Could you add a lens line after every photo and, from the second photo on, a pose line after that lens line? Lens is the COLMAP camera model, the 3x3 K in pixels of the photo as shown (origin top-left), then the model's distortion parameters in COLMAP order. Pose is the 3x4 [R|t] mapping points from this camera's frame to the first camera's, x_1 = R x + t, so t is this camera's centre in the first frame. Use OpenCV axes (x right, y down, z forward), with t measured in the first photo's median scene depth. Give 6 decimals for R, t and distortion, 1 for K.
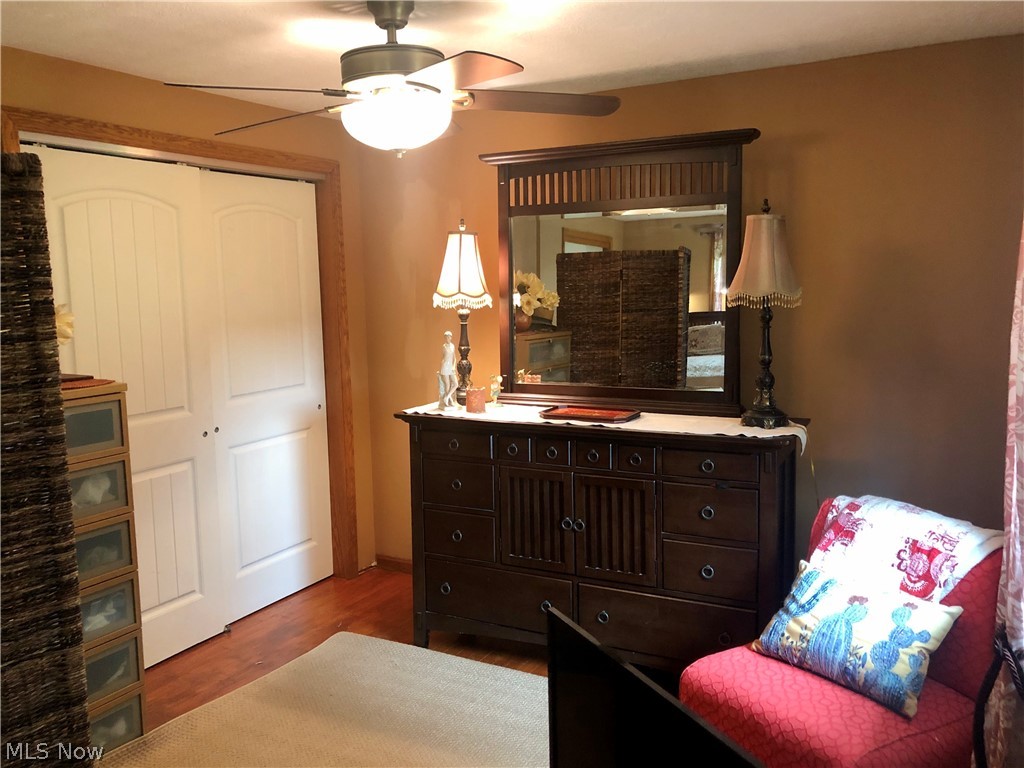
lens RADIAL K [[850.6, 0, 512.0], [0, 850.6, 384.0], [0, 0, 1]] dist [0.077777, -0.099035]
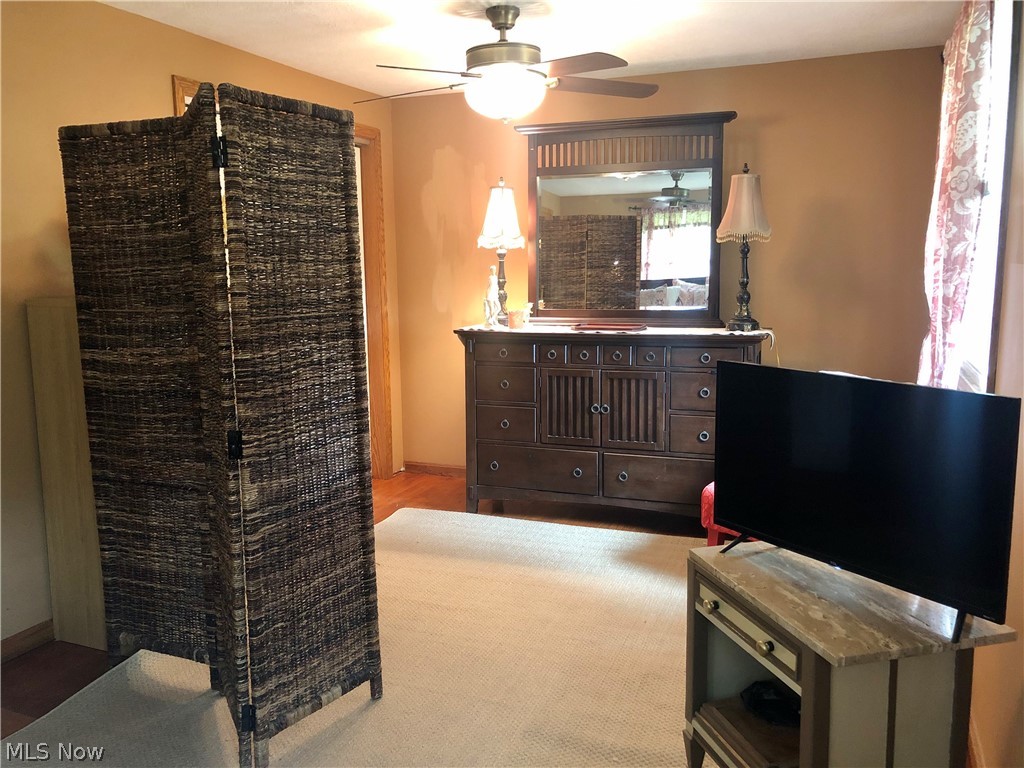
lens RADIAL K [[843.2, 0, 512.0], [0, 843.2, 384.0], [0, 0, 1]] dist [0.116728, -0.268957]
pose [[0.991962, -0.009266, 0.126197, -0.228313], [0.006689, 0.999761, 0.020828, 0.097139], [-0.126360, -0.019817, 0.991786, -0.283795]]
